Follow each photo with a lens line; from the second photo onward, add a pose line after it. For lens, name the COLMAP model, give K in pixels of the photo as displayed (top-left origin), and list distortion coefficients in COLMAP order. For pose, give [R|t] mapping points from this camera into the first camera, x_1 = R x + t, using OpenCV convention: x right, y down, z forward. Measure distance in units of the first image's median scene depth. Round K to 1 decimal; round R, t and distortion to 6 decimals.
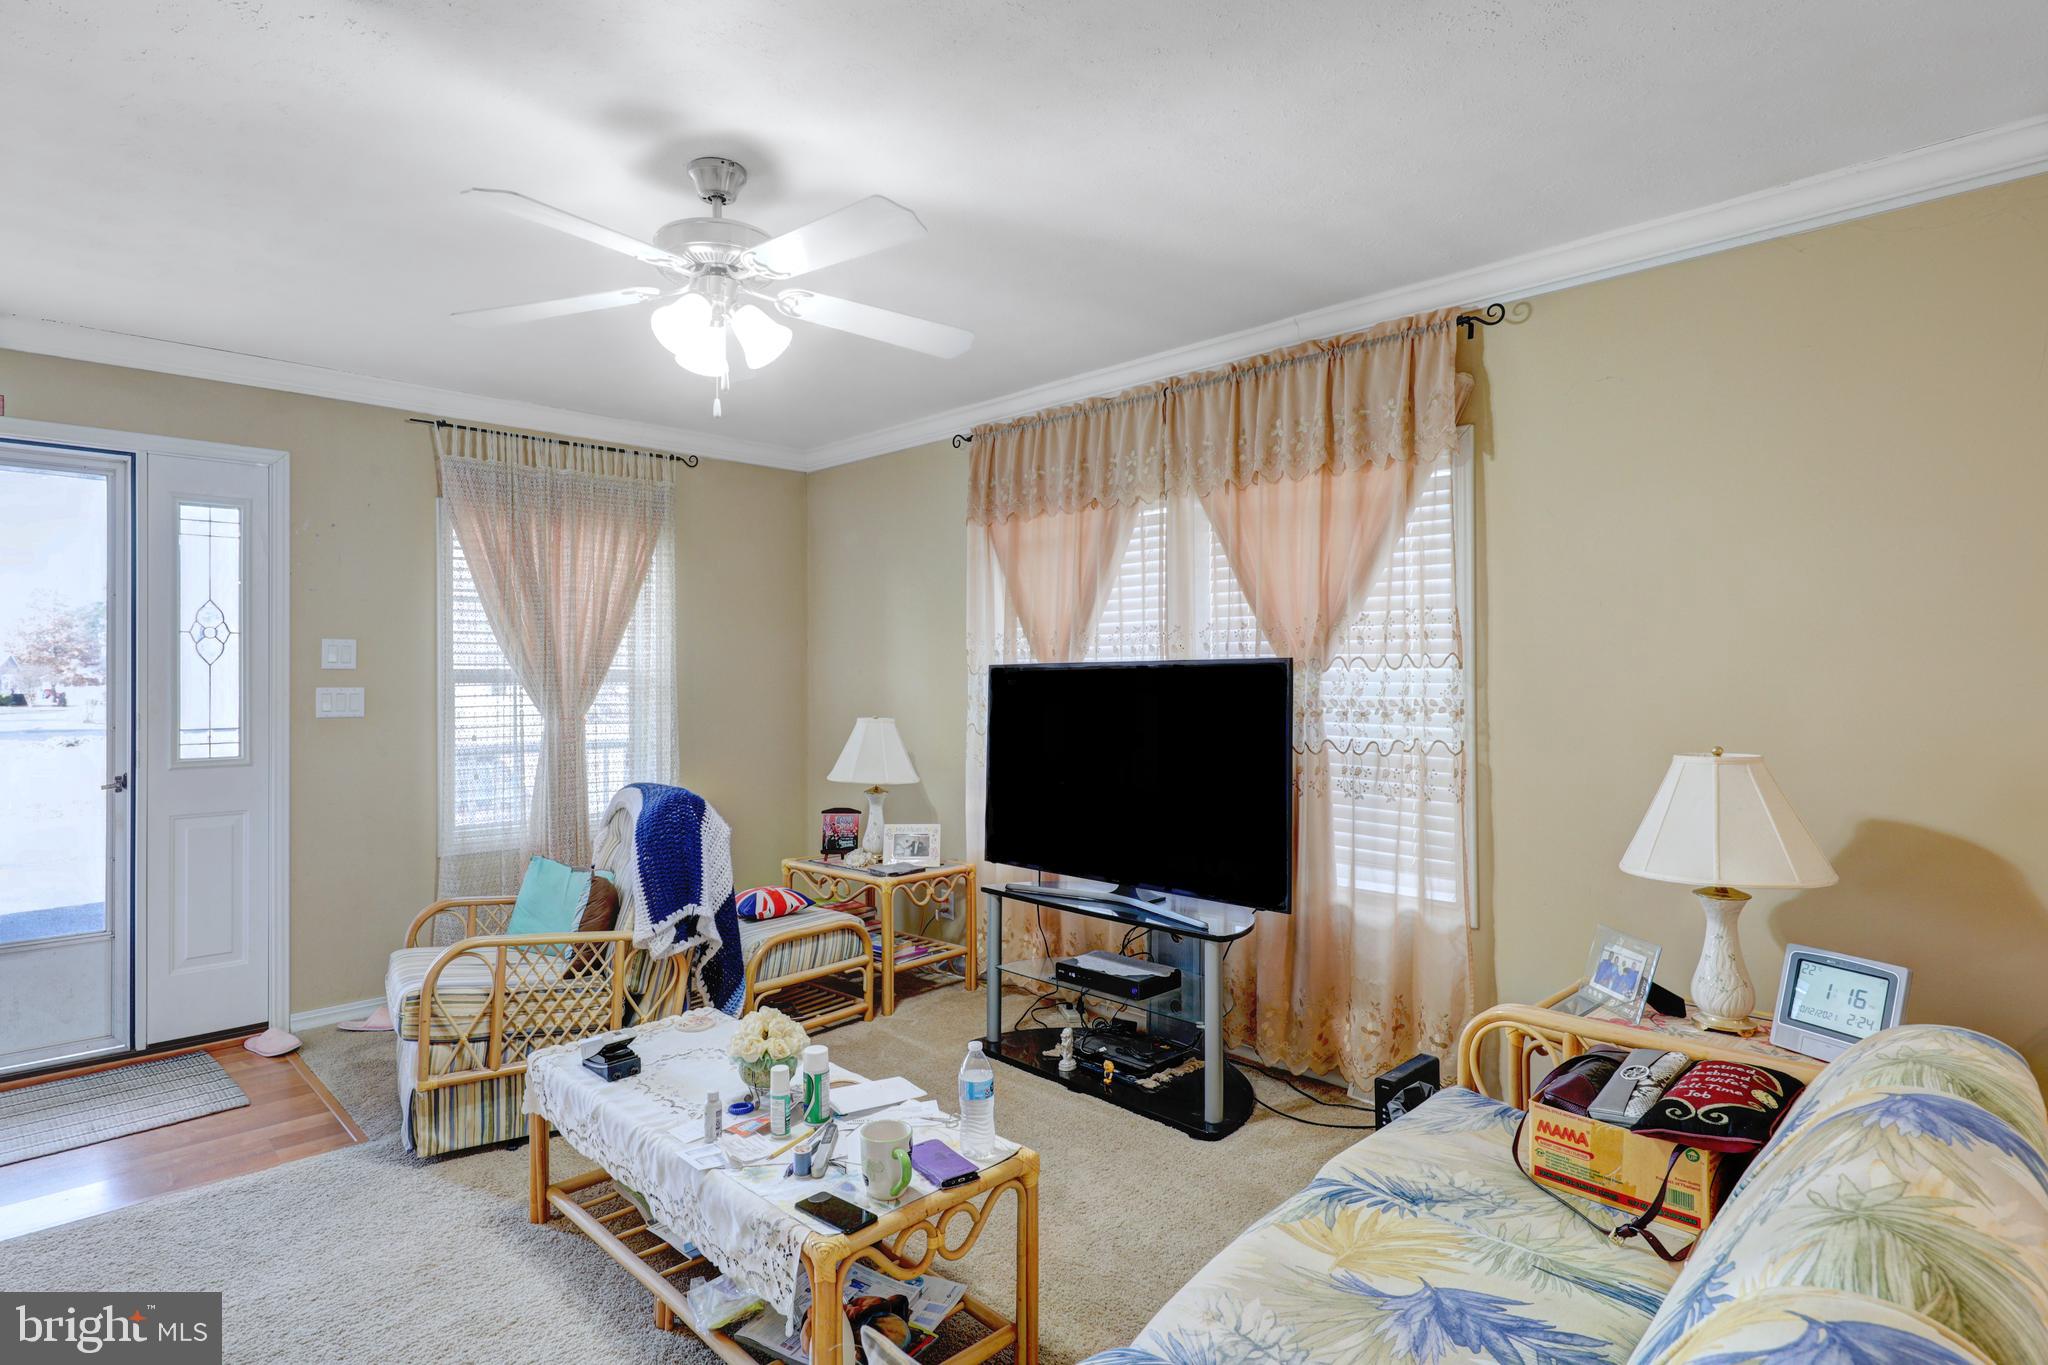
lens RADIAL K [[1055.7, 0, 961.4], [0, 1055.7, 672.5], [0, 0, 1]] dist [0.004120, 0.001284]
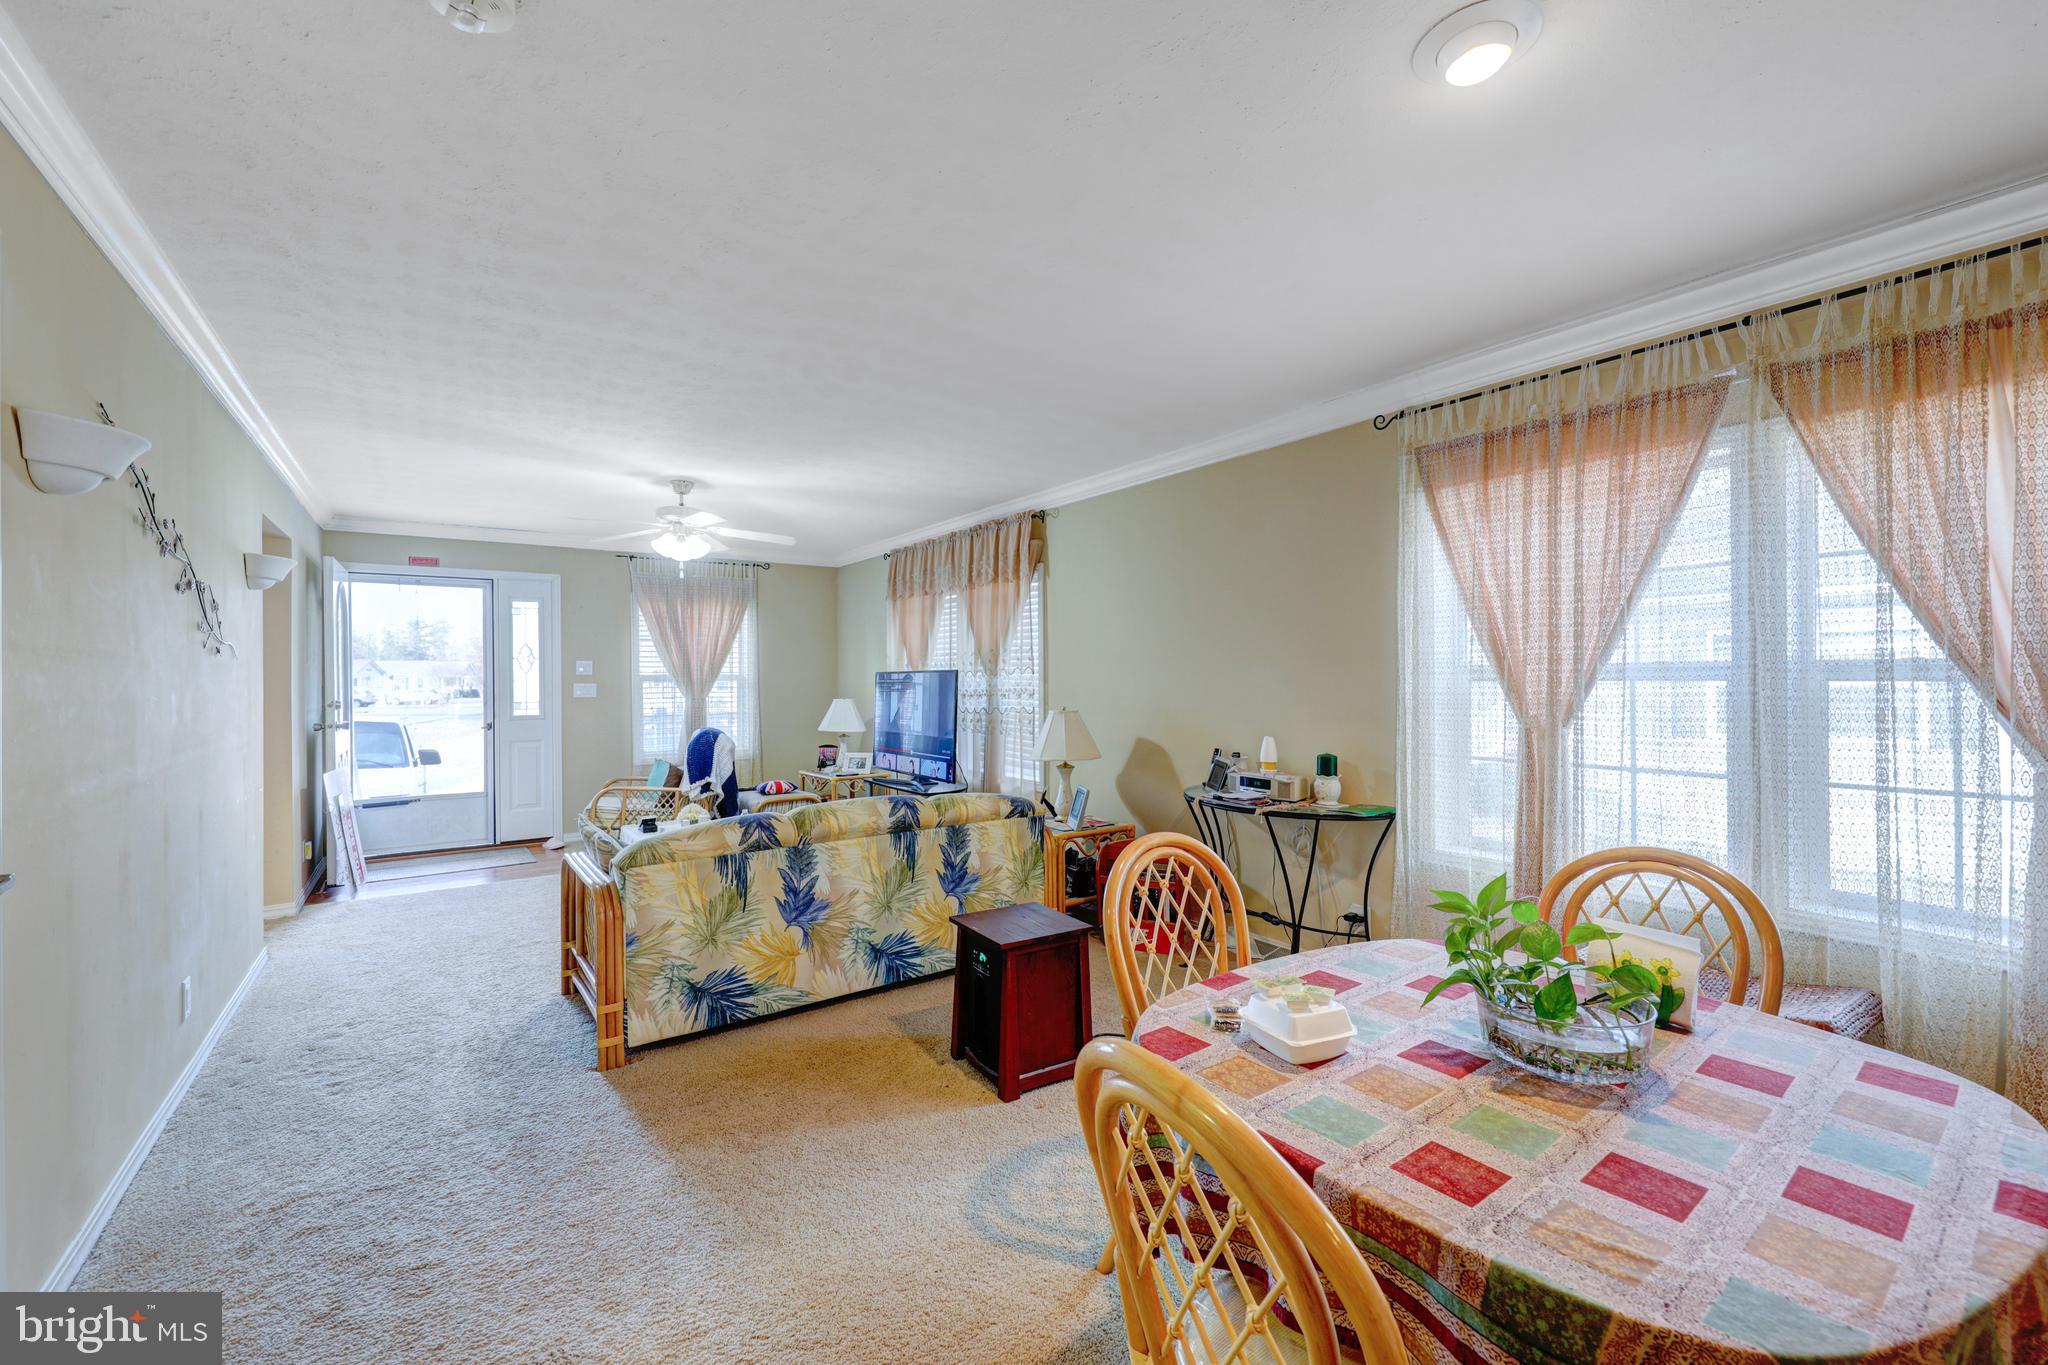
lens RADIAL K [[832.8, 0, 1030.6], [0, 832.8, 677.5], [0, 0, 1]] dist [0.010430, -0.005965]
pose [[0.990525, -0.002725, -0.137309, 0.553466], [0.003401, 0.999983, 0.004685, -0.003212], [0.137294, -0.005108, 0.990517, -0.563370]]
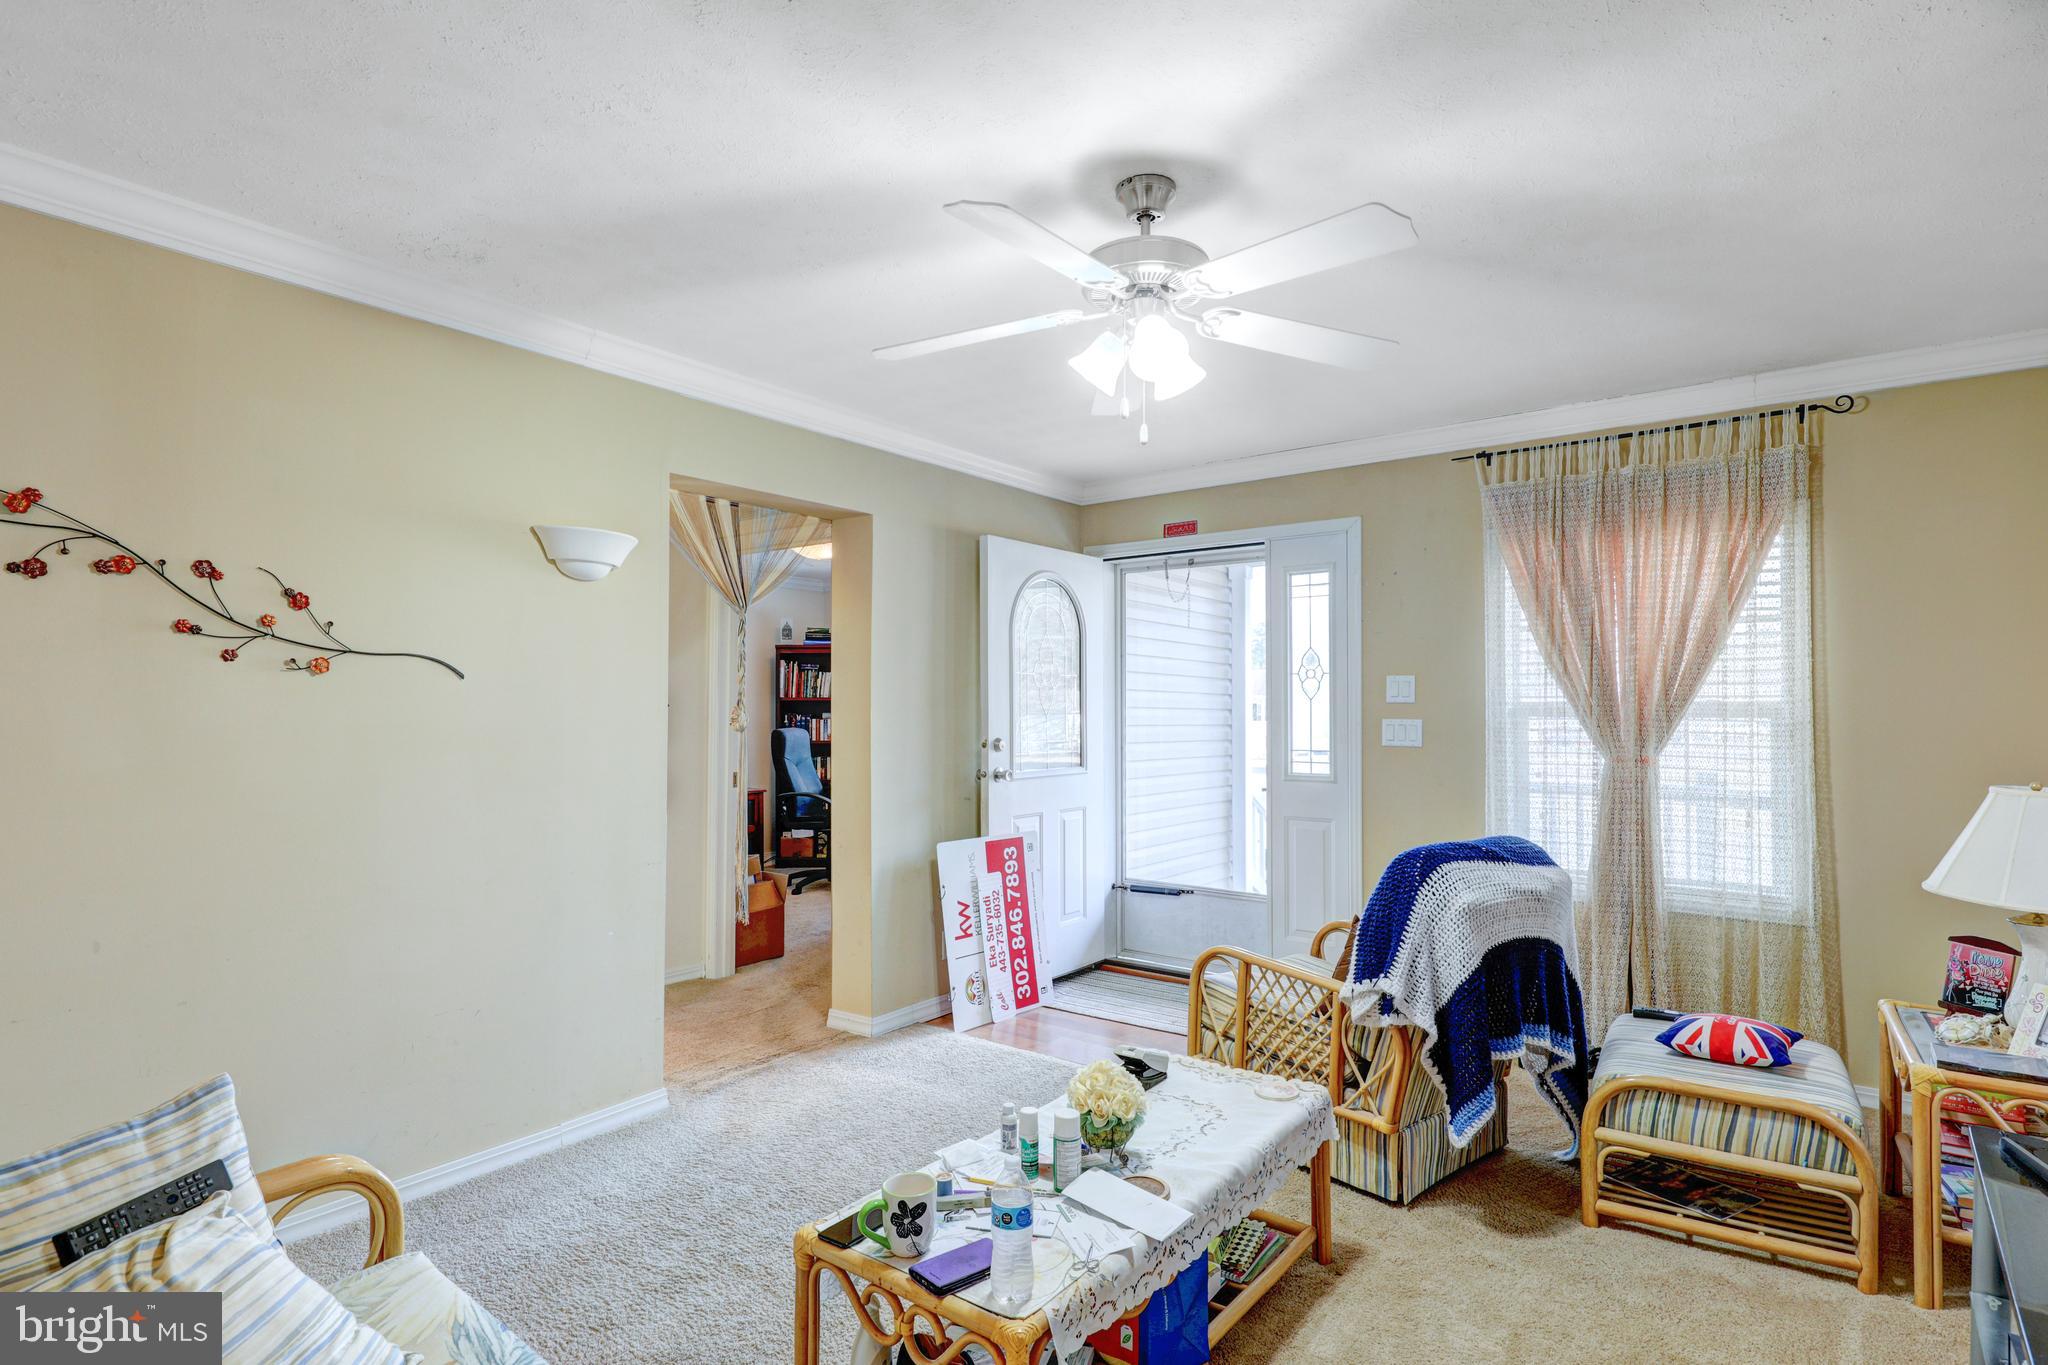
lens RADIAL K [[1025.0, 0, 1031.6], [0, 1025.0, 697.1], [0, 0, 1]] dist [0.003653, 0.001202]
pose [[0.174062, -0.008318, -0.984700, 0.416240], [0.001124, 0.999965, -0.008249, -0.000593], [0.984734, 0.000329, 0.174065, 0.453101]]
